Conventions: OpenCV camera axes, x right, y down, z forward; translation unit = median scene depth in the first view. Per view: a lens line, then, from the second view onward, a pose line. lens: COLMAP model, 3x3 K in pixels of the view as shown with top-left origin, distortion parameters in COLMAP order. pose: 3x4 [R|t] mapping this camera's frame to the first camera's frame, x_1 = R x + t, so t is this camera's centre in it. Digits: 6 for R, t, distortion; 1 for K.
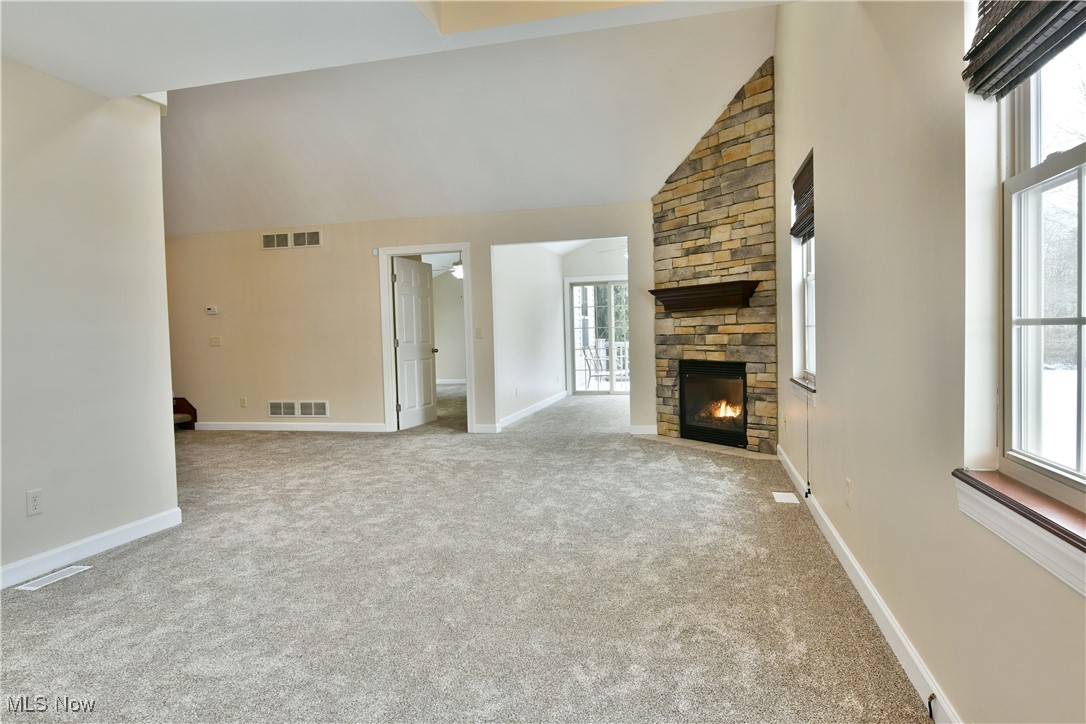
lens RADIAL K [[663.1, 0, 543.4], [0, 663.1, 361.4], [0, 0, 1]] dist [-0.011931, -0.001241]
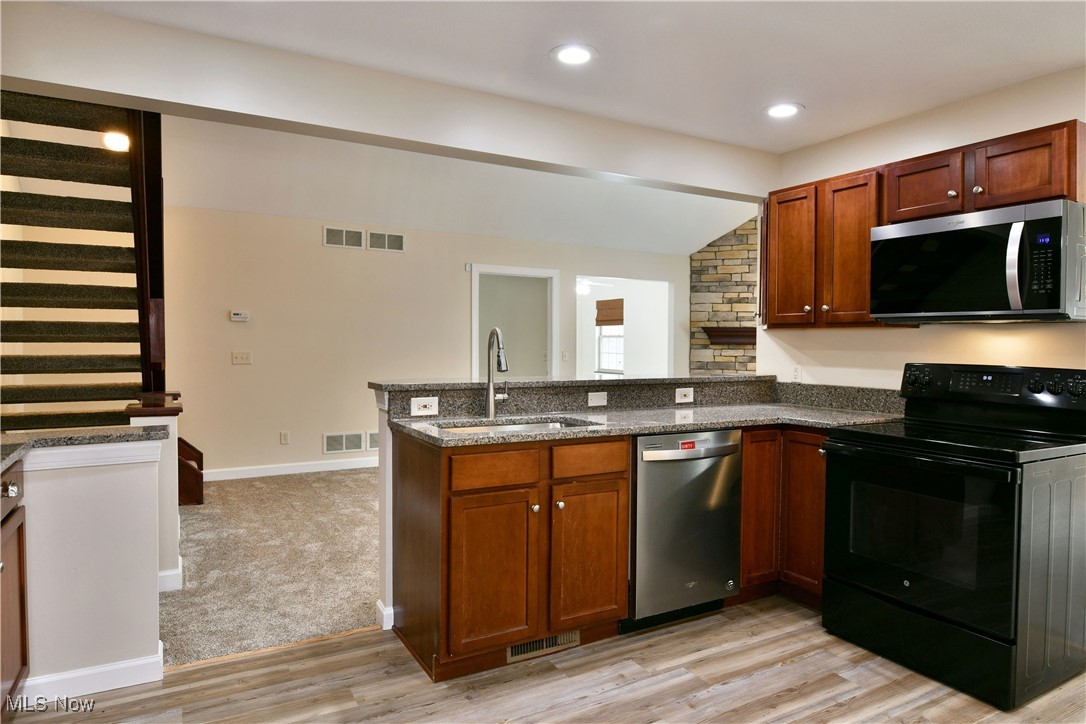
lens RADIAL K [[663.1, 0, 543.8], [0, 663.1, 361.9], [0, 0, 1]] dist [-0.011931, -0.001241]
pose [[0.721902, 0.015355, 0.691825, -0.947686], [0.002028, 0.999703, -0.024304, -0.009196], [-0.691992, 0.018948, 0.721656, 0.285467]]
